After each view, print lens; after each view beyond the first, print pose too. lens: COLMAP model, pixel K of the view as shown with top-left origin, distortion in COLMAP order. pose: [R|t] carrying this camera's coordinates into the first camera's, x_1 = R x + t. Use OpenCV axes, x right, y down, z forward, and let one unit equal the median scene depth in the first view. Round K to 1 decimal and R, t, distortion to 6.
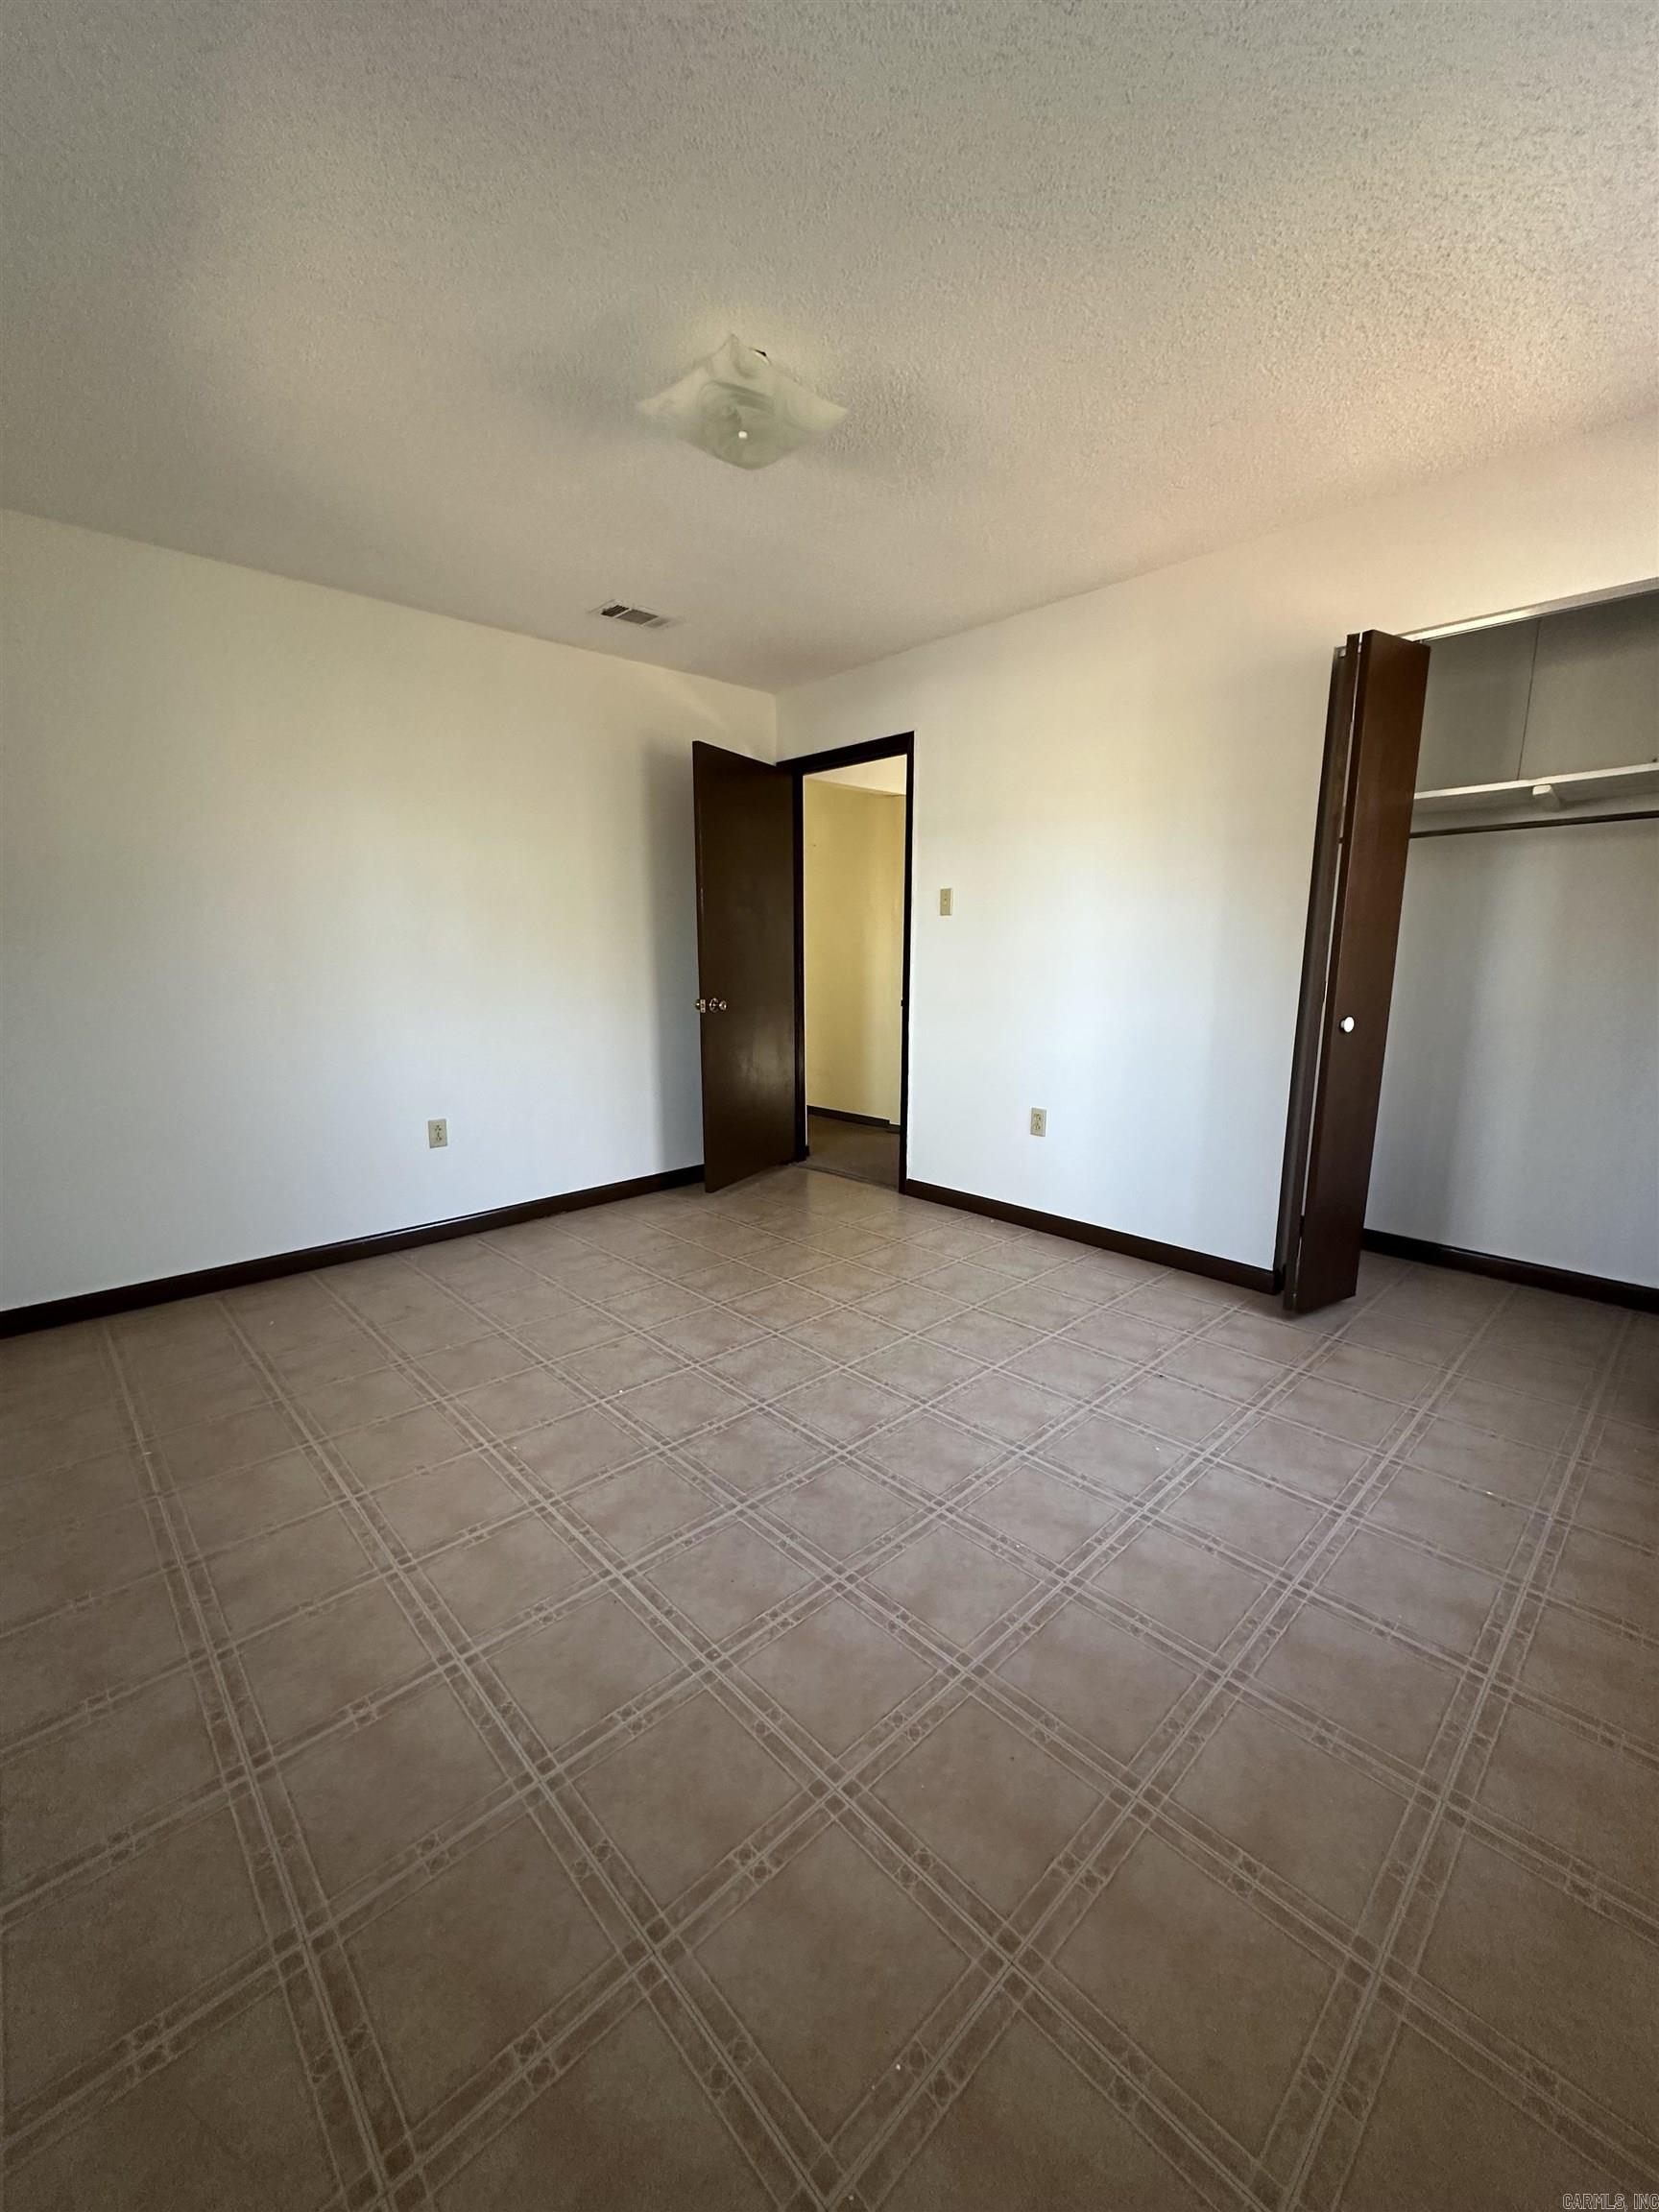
lens RADIAL K [[886.9, 0, 830.2], [0, 886.9, 1107.0], [0, 0, 1]] dist [0.000964, -0.000176]
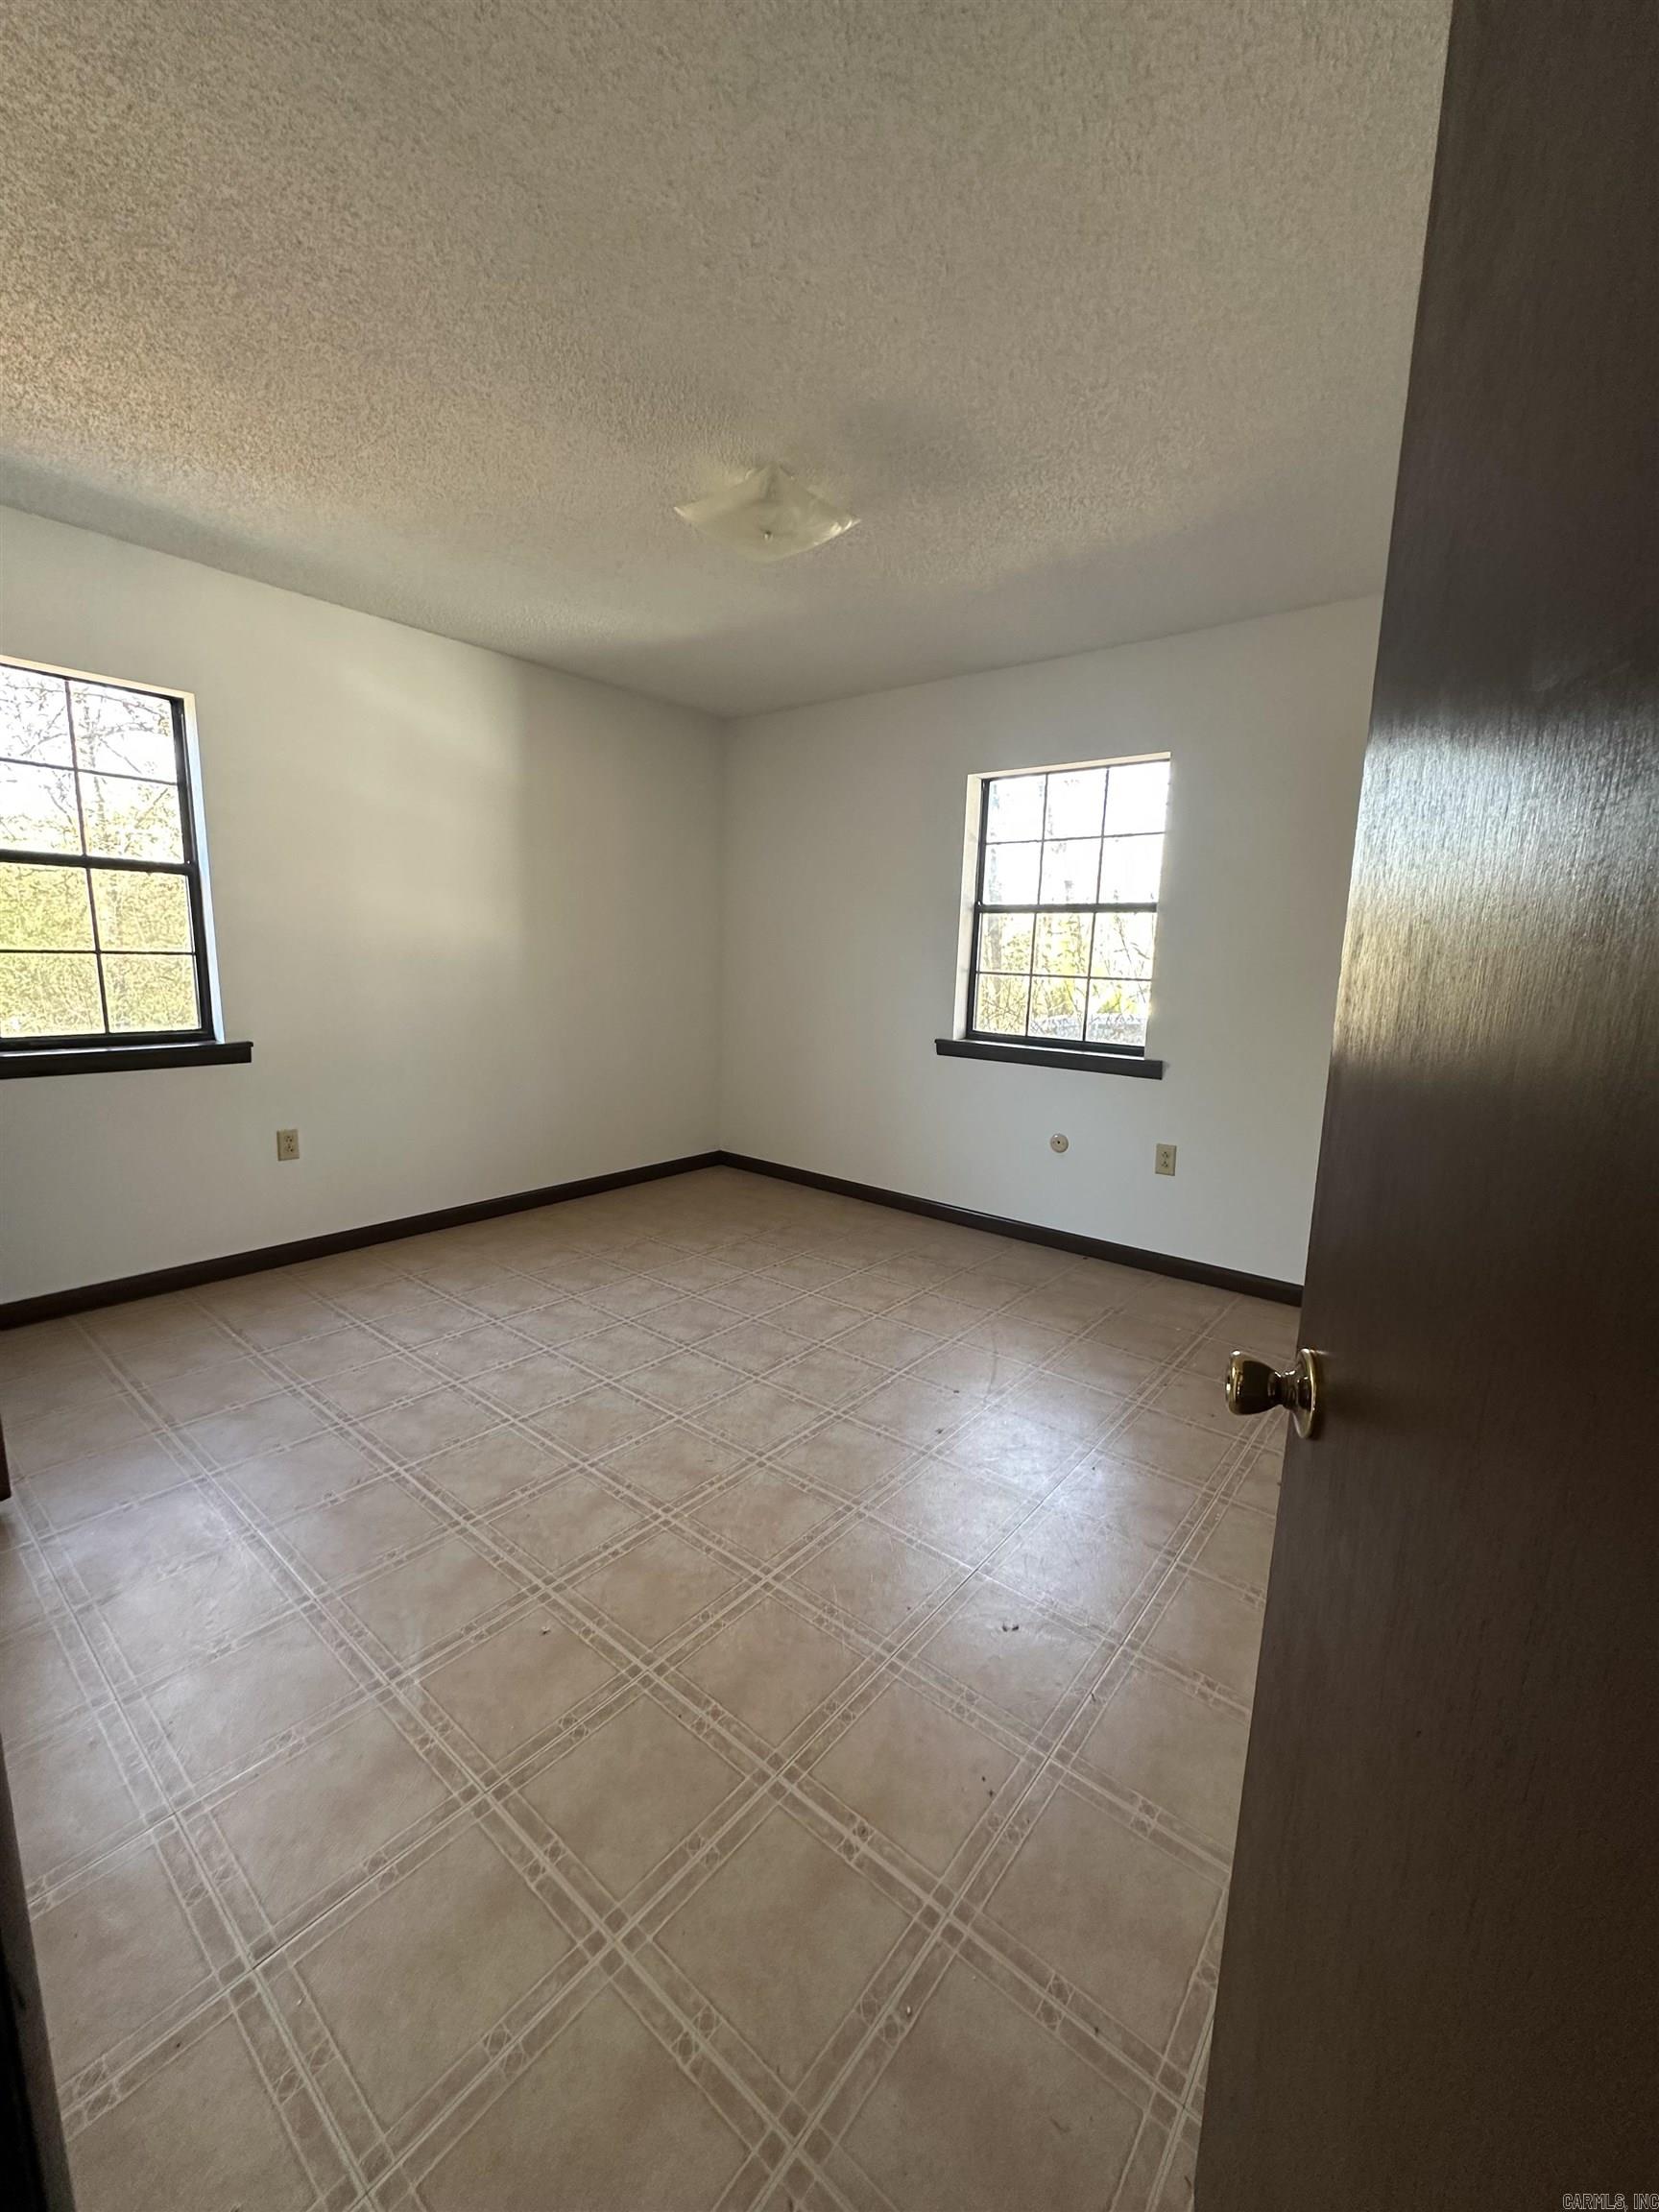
lens RADIAL K [[886.9, 0, 826.6], [0, 886.9, 1107.8], [0, 0, 1]] dist [0.000964, -0.000176]
pose [[-0.991595, -0.001722, -0.129369, -0.023210], [-0.046655, 0.937396, 0.345125, -0.442430], [0.120676, 0.348260, -0.929598, 2.281742]]
